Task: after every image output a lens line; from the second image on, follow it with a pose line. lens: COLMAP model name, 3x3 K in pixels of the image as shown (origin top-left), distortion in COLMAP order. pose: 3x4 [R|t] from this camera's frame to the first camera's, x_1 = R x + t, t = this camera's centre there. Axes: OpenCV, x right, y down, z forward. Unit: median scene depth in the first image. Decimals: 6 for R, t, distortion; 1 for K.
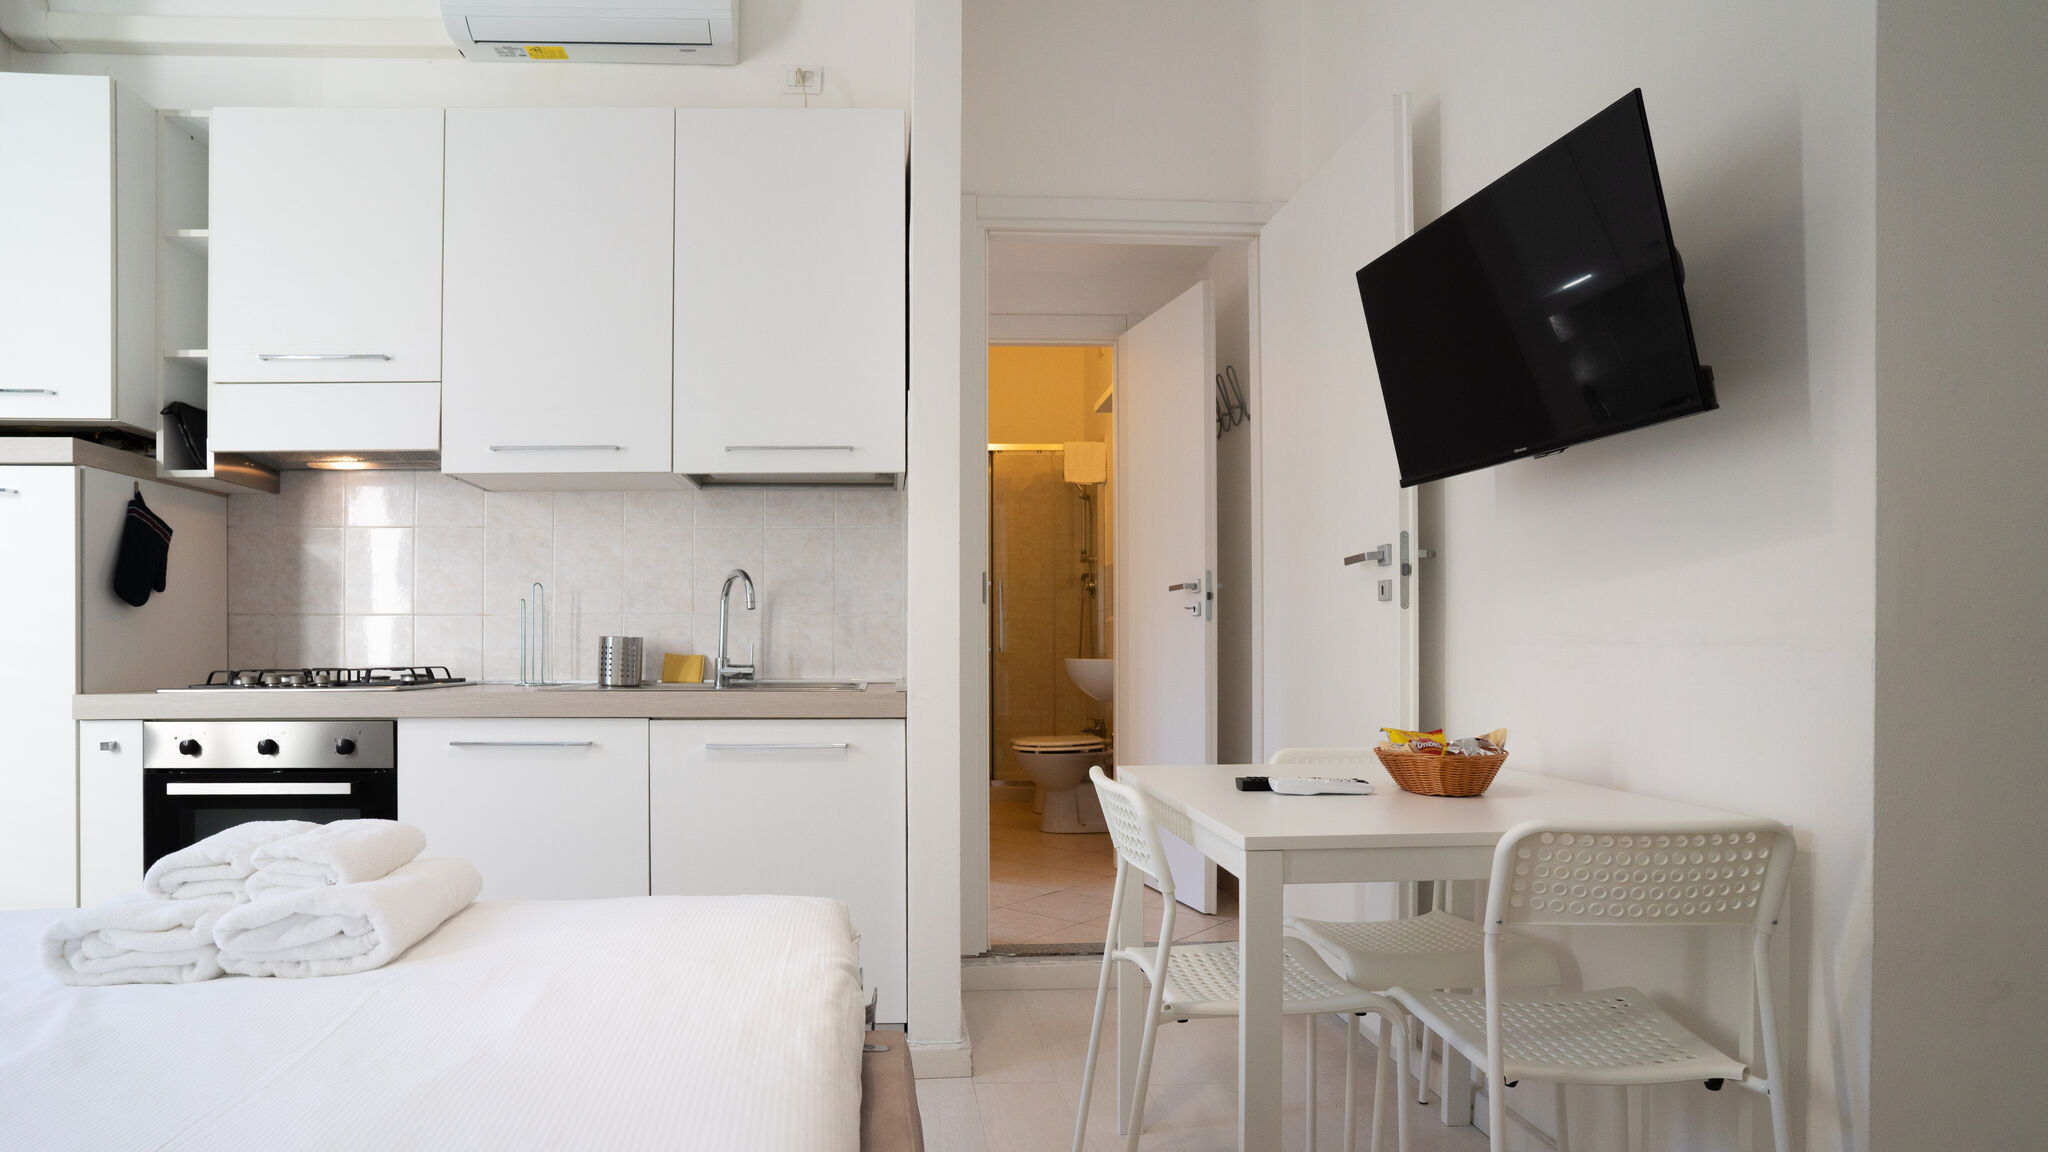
lens RADIAL K [[1088.7, 0, 936.3], [0, 1088.7, 656.3], [0, 0, 1]] dist [-0.063093, 0.025400]
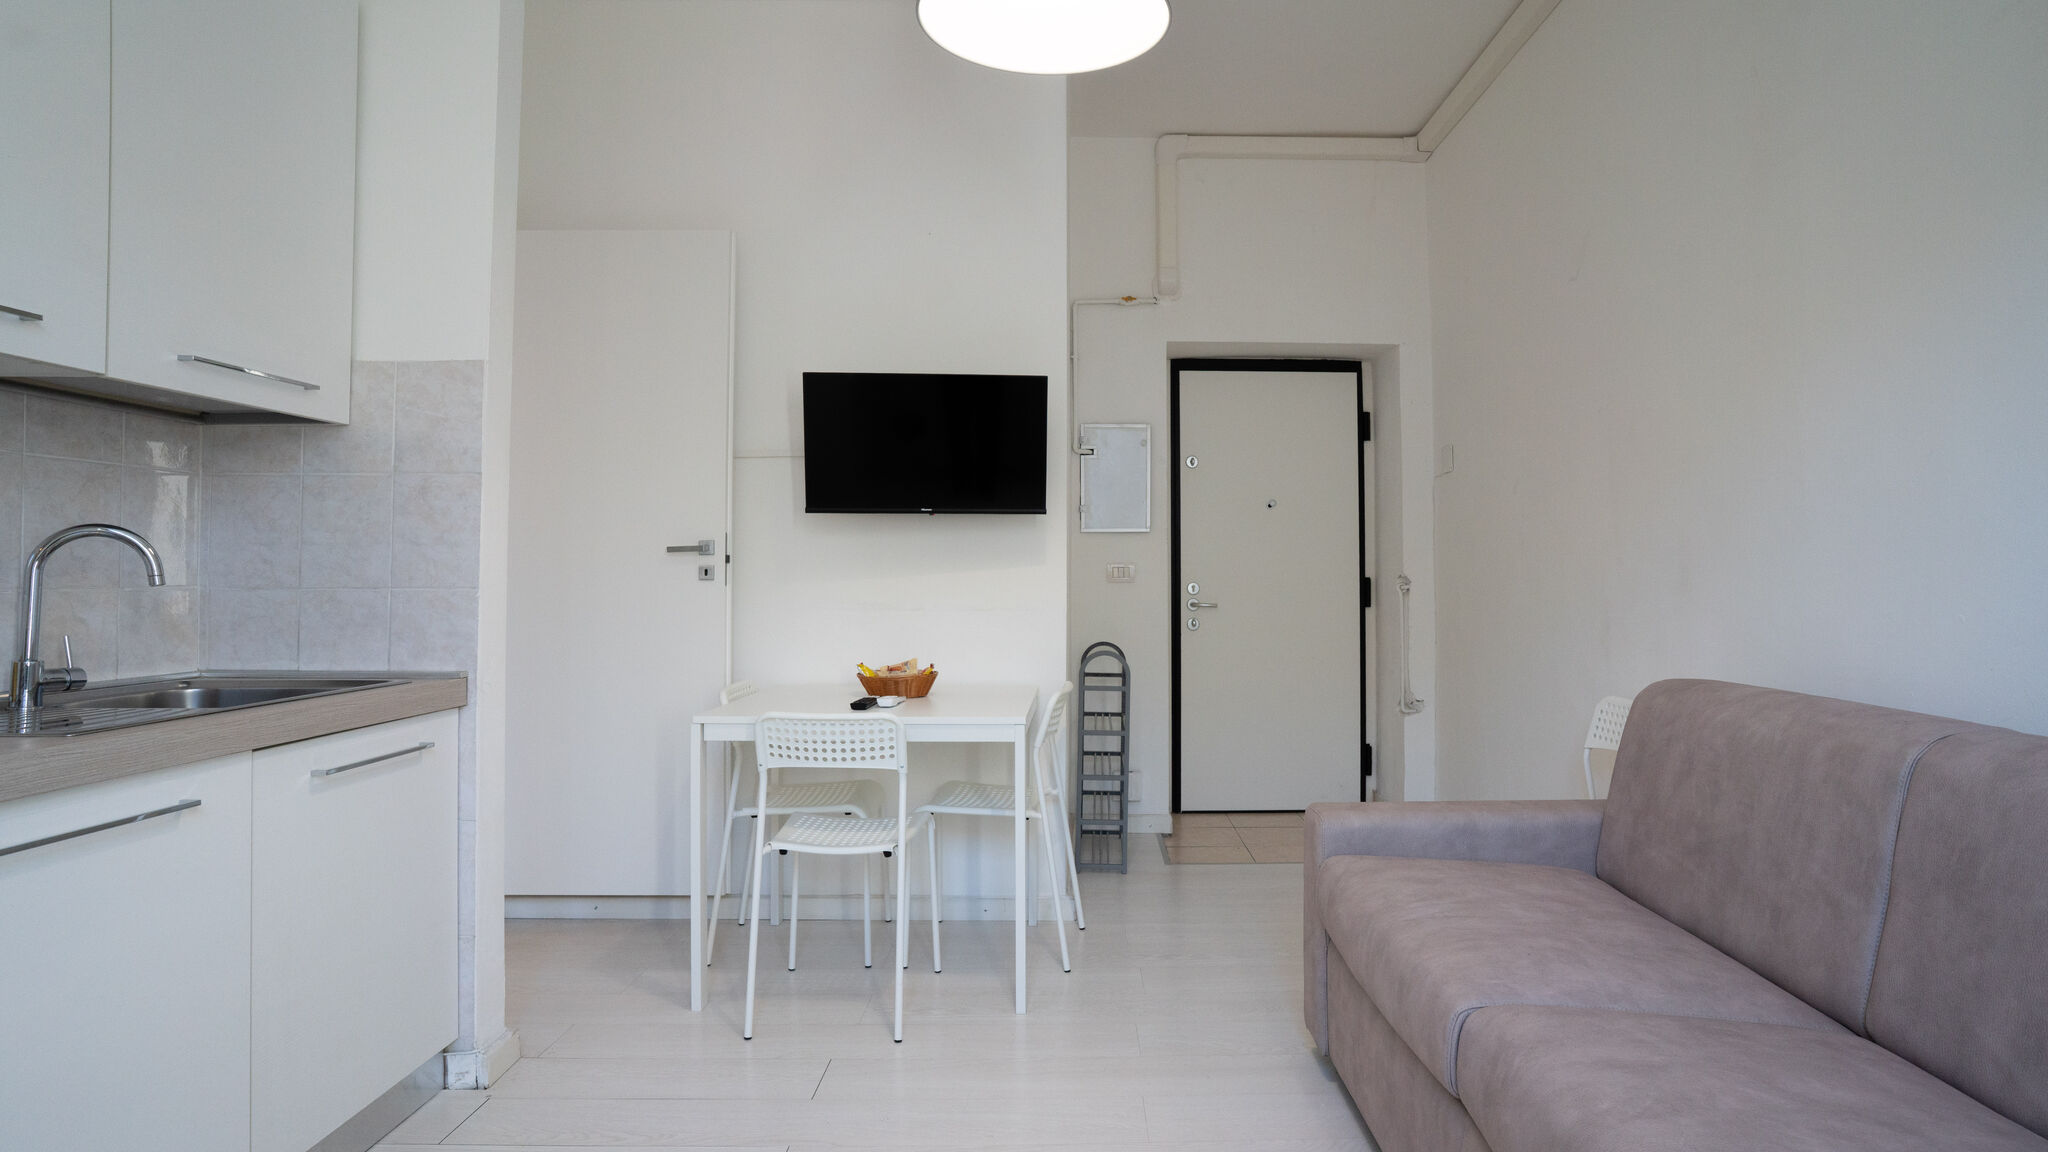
lens RADIAL K [[1088.7, 0, 1094.8], [0, 1088.7, 536.3], [0, 0, 1]] dist [-0.063093, 0.025400]
pose [[0.015238, 0.036063, 0.999233, -0.808442], [0.008682, 0.999307, -0.036198, -0.044513], [-0.999846, 0.009227, 0.014914, 0.388000]]
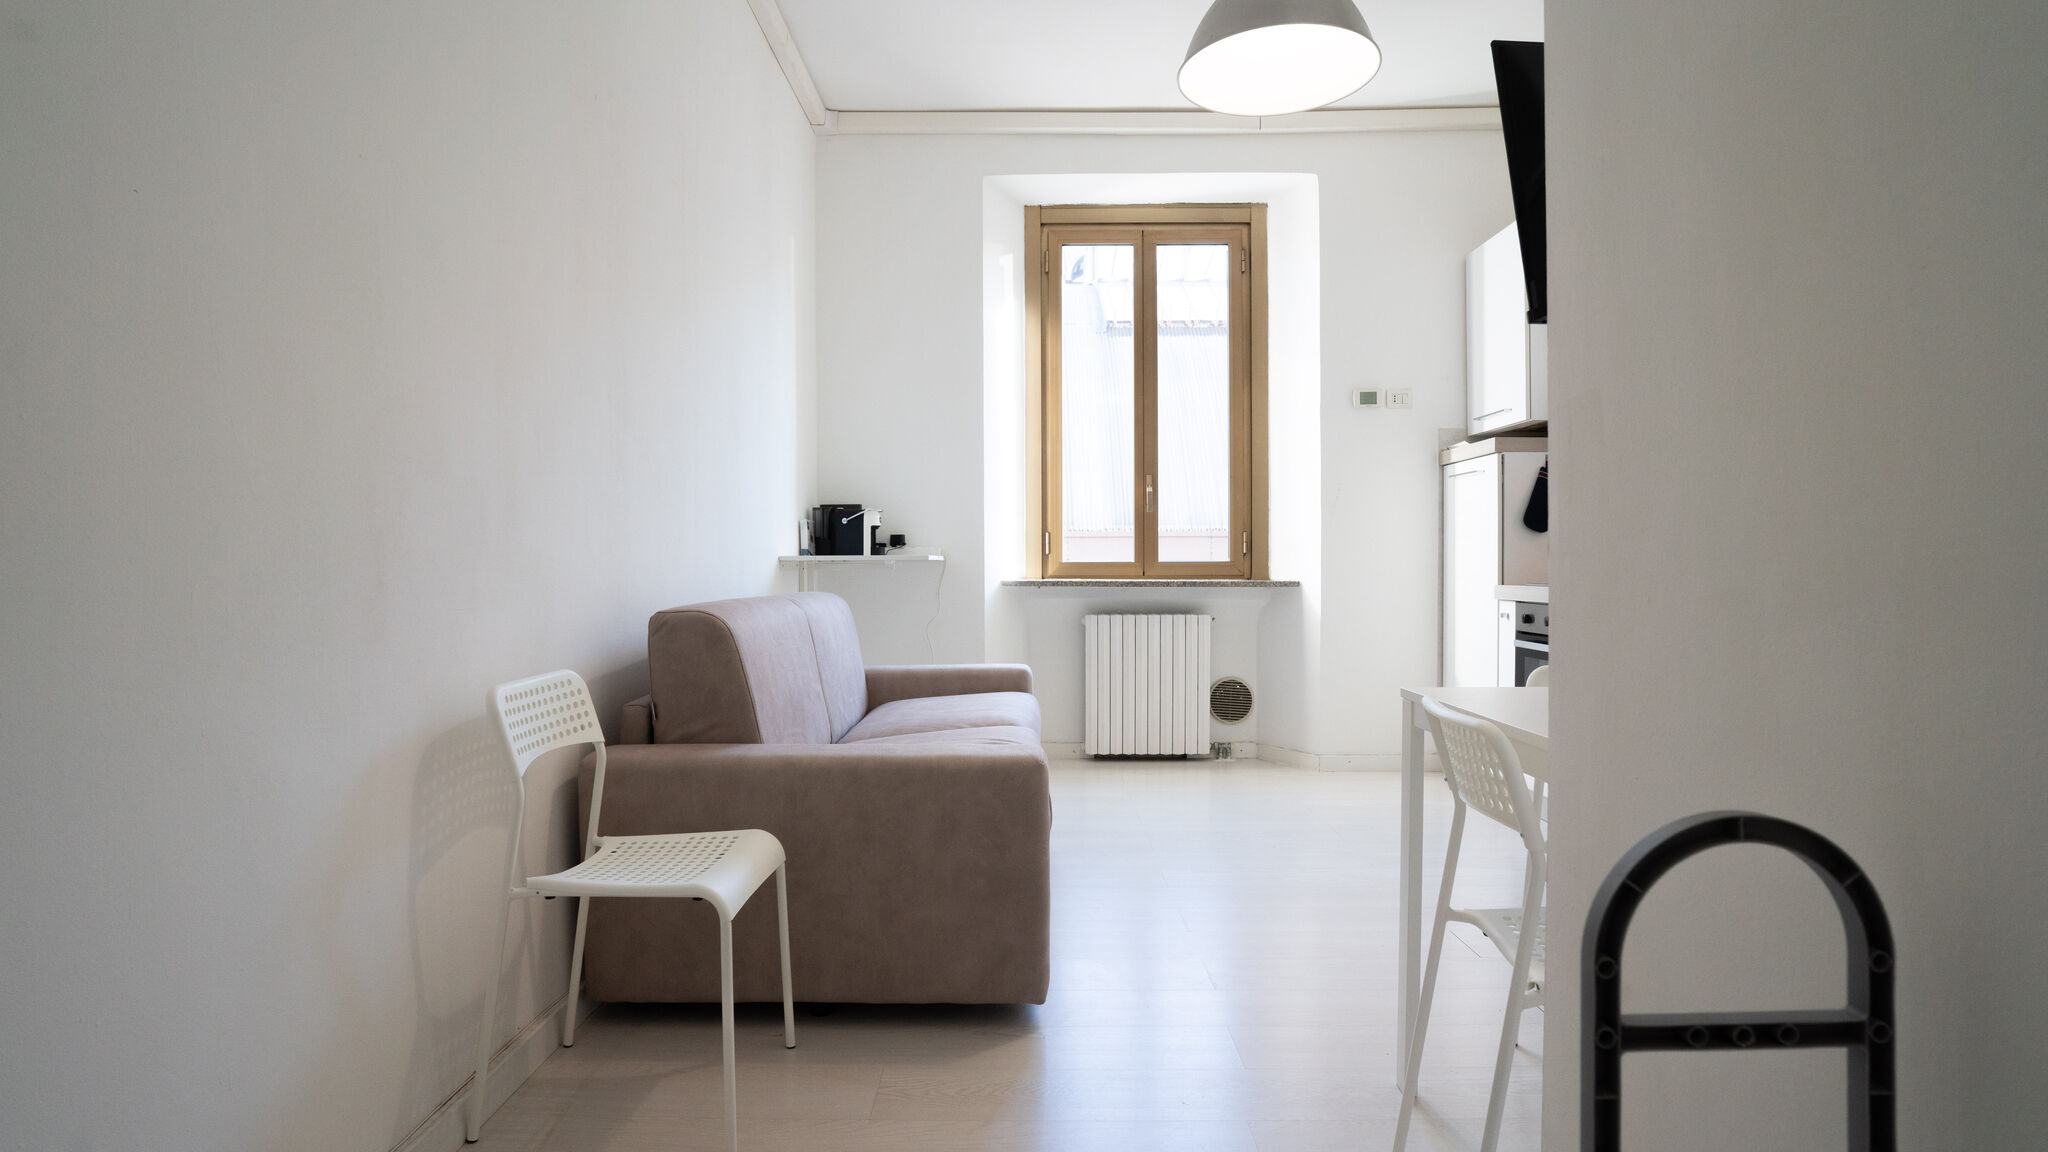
lens RADIAL K [[1088.7, 0, 989.8], [0, 1088.7, 563.0], [0, 0, 1]] dist [-0.063093, 0.025400]
pose [[-0.072294, 0.006173, -0.997364, 0.848988], [-0.004110, 0.999971, 0.006487, -0.007069], [0.997375, 0.004568, -0.072267, 0.248897]]
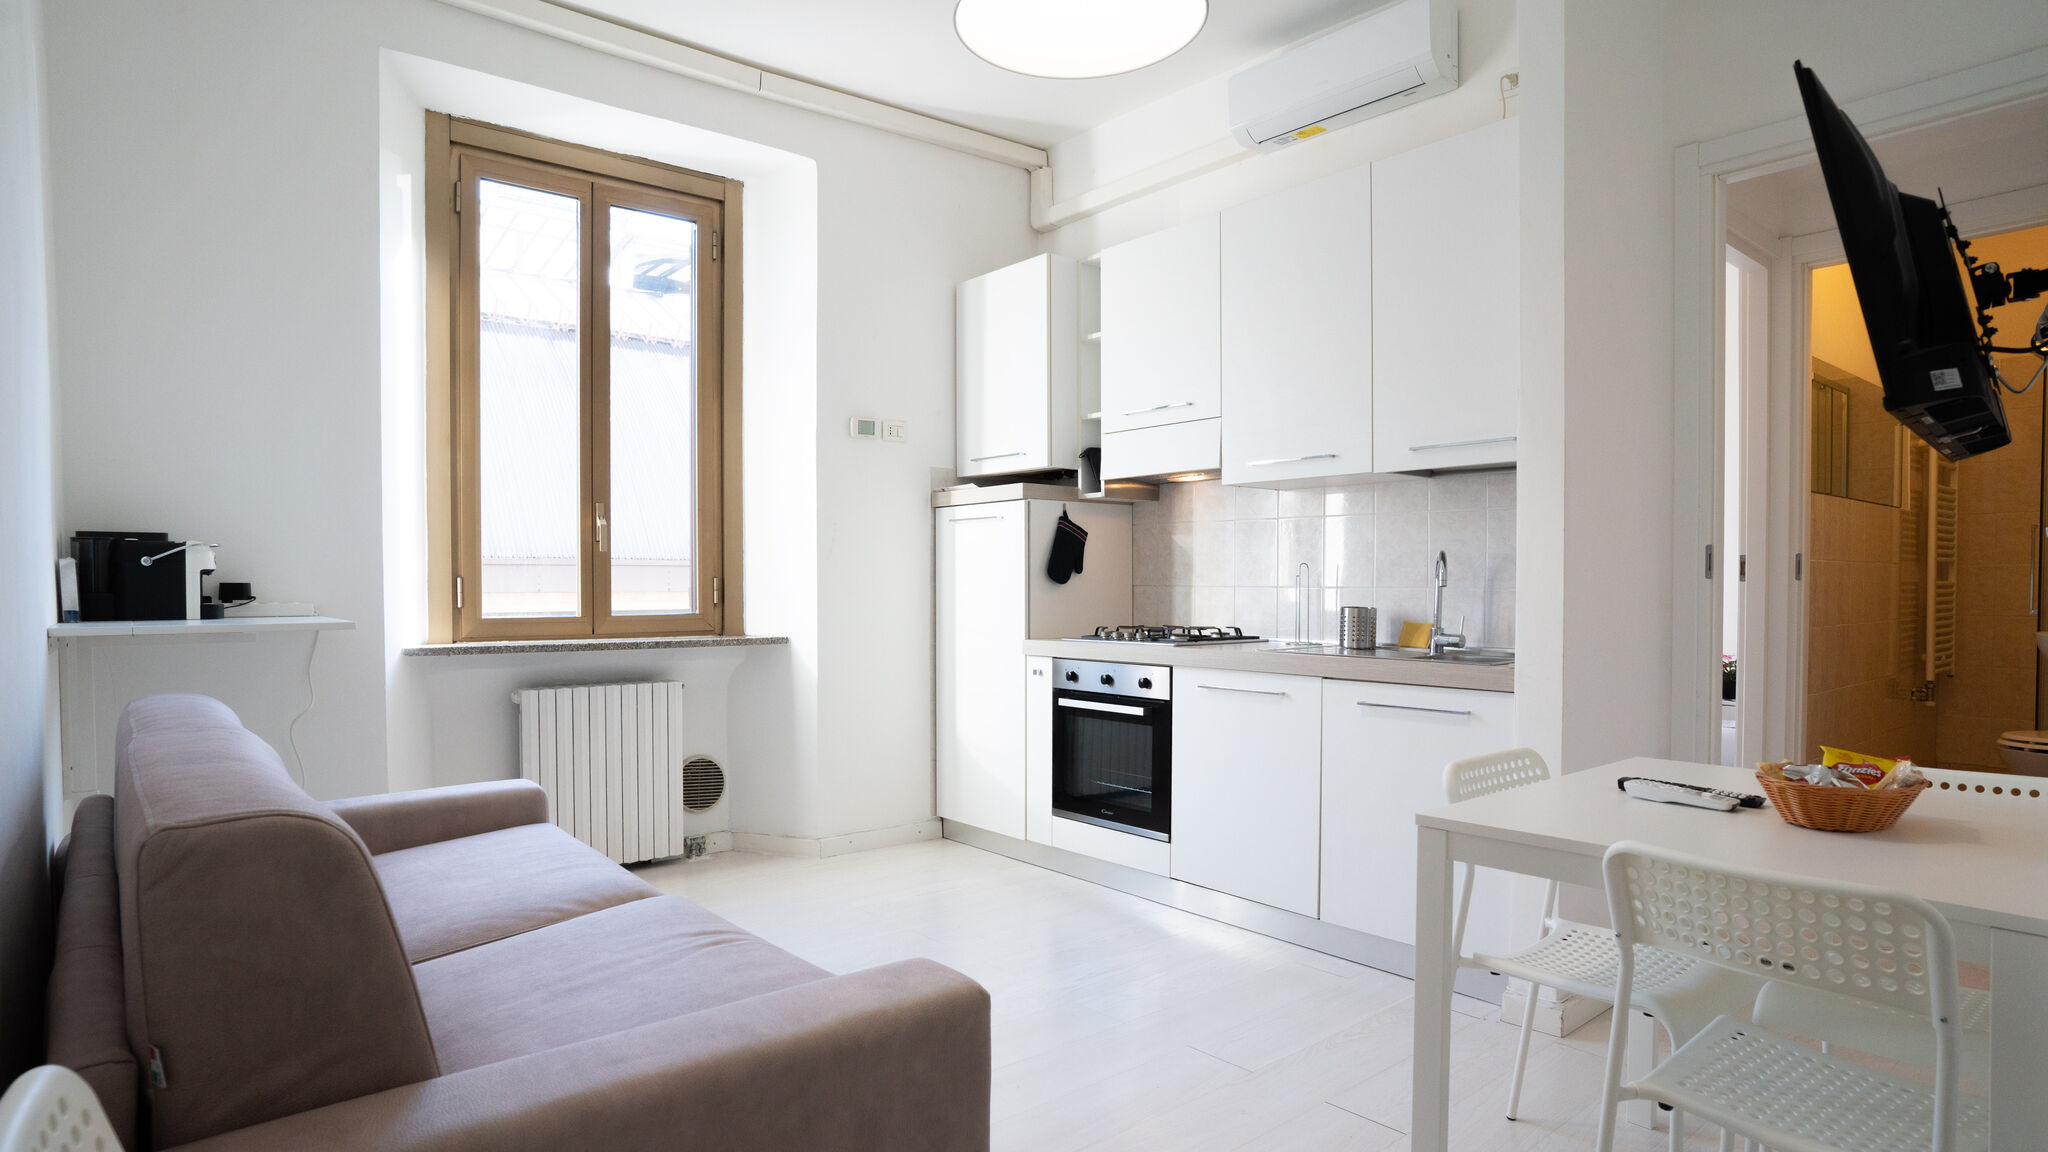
lens RADIAL K [[1088.7, 0, 1008.2], [0, 1088.7, 594.8], [0, 0, 1]] dist [-0.063093, 0.025400]
pose [[0.599975, 0.013068, -0.799912, 0.440193], [-0.005773, 0.999911, 0.012006, -0.045263], [0.799998, -0.002586, 0.599997, -0.029527]]
